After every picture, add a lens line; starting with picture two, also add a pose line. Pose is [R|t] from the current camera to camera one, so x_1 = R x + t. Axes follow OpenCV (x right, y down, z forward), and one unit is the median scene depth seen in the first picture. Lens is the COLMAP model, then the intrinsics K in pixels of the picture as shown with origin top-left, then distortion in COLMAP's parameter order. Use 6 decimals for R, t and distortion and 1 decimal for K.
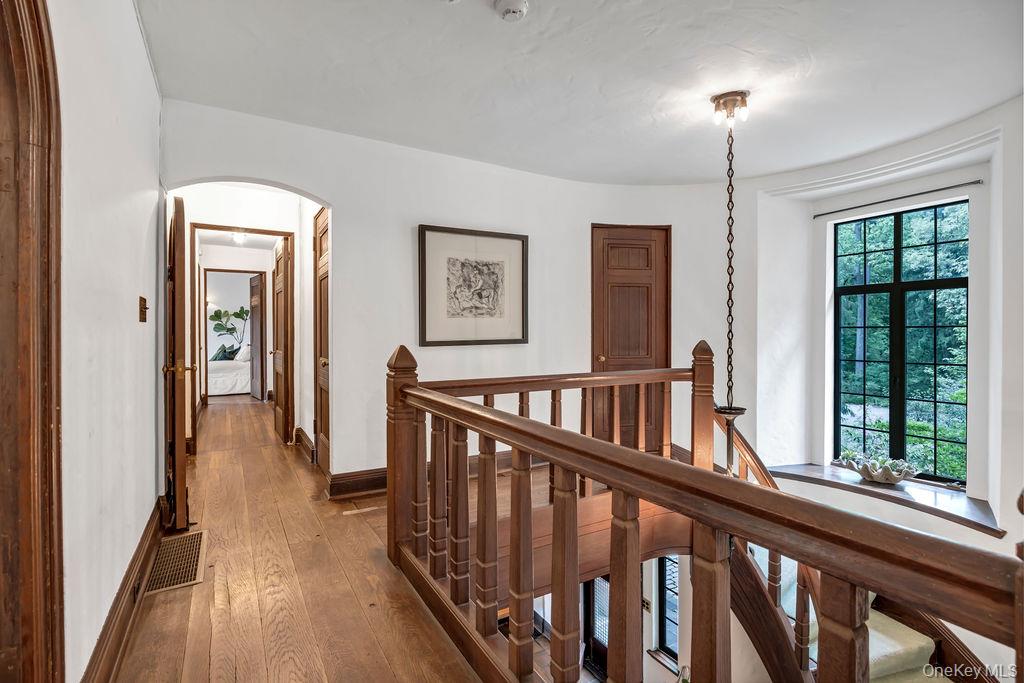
lens RADIAL K [[483.9, 0, 512.0], [0, 483.9, 341.5], [0, 0, 1]] dist [-0.009738, -0.000852]
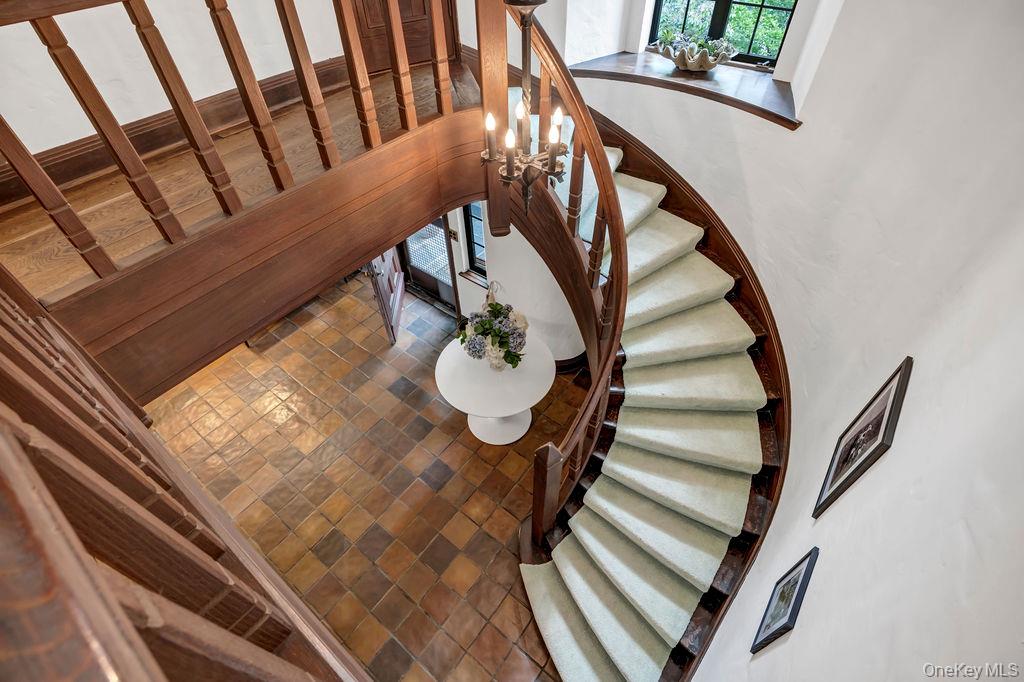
lens RADIAL K [[483.9, 0, 512.0], [0, 483.9, 341.0], [0, 0, 1]] dist [-0.009738, -0.000852]
pose [[0.930419, -0.274974, 0.242299, 0.129119], [0.021822, 0.701514, 0.712321, 0.011421], [-0.365846, -0.657470, 0.658703, 0.244801]]
